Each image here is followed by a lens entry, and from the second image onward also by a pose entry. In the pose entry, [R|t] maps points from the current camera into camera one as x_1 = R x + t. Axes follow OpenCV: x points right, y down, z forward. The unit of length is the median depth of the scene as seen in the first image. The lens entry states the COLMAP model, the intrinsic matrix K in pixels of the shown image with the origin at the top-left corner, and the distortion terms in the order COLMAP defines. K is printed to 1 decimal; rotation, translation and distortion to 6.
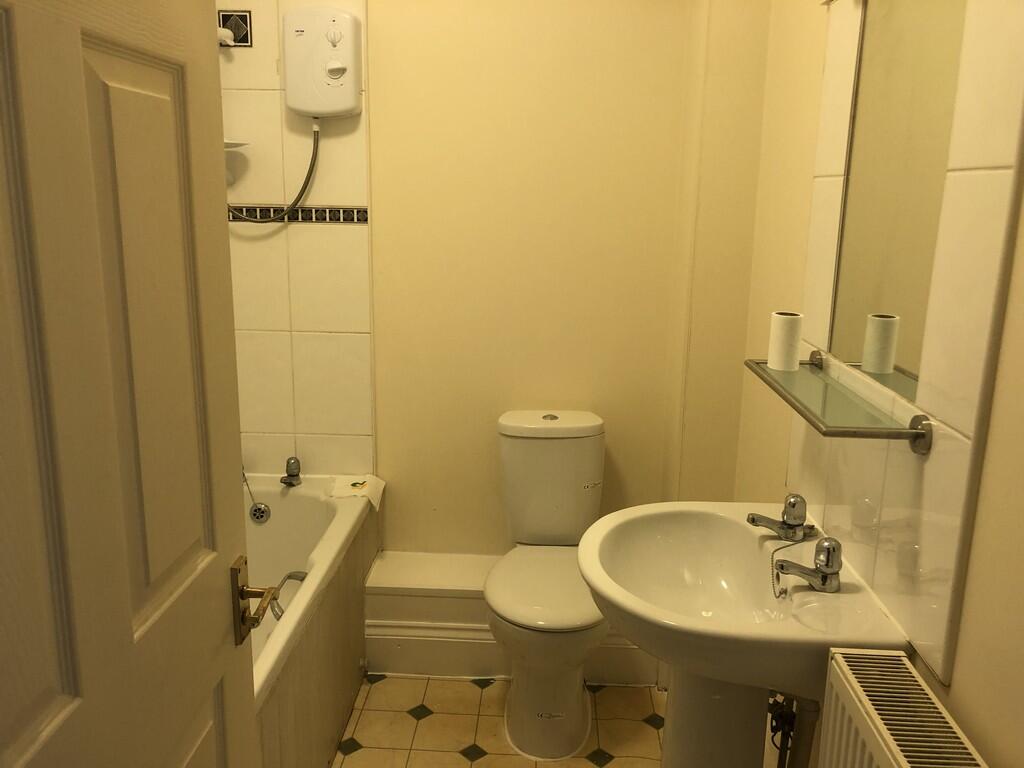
lens RADIAL K [[836.7, 0, 512.0], [0, 836.7, 384.0], [0, 0, 1]] dist [0.002212, -0.441429]
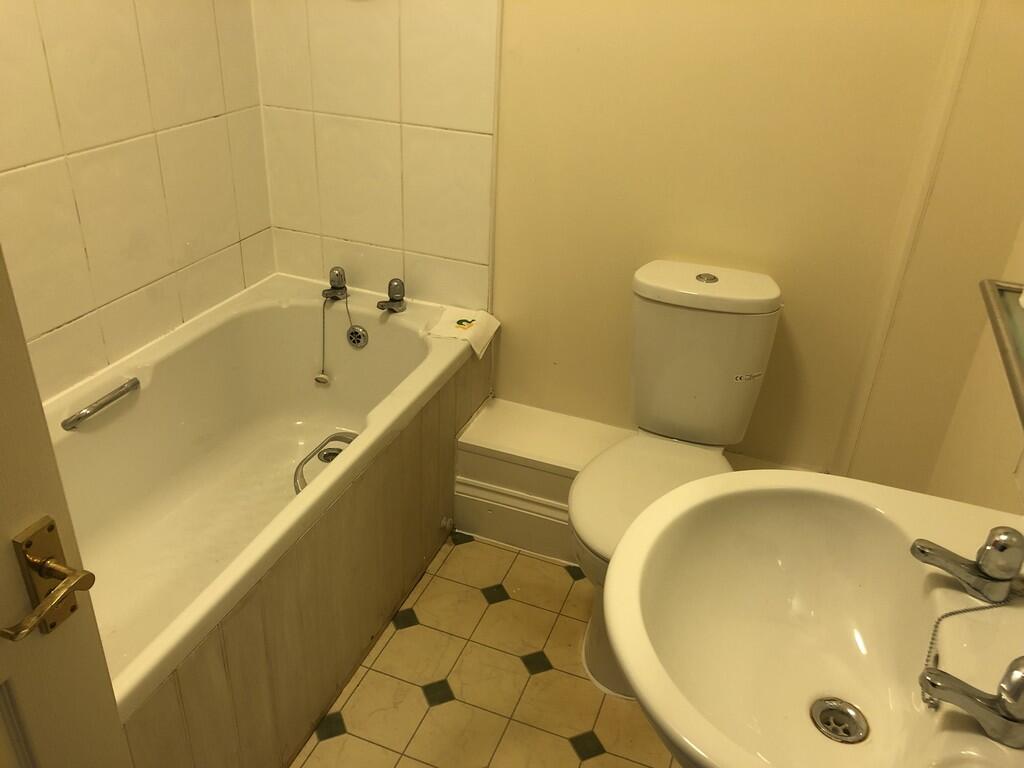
lens RADIAL K [[848.5, 0, 473.2], [0, 848.5, 405.6], [0, 0, 1]] dist [0.062892, -0.072880]
pose [[0.939137, 0.183965, -0.290136, 0.087136], [-0.094605, 0.950375, 0.296373, -0.054358], [0.330260, -0.250887, 0.909936, 0.209763]]
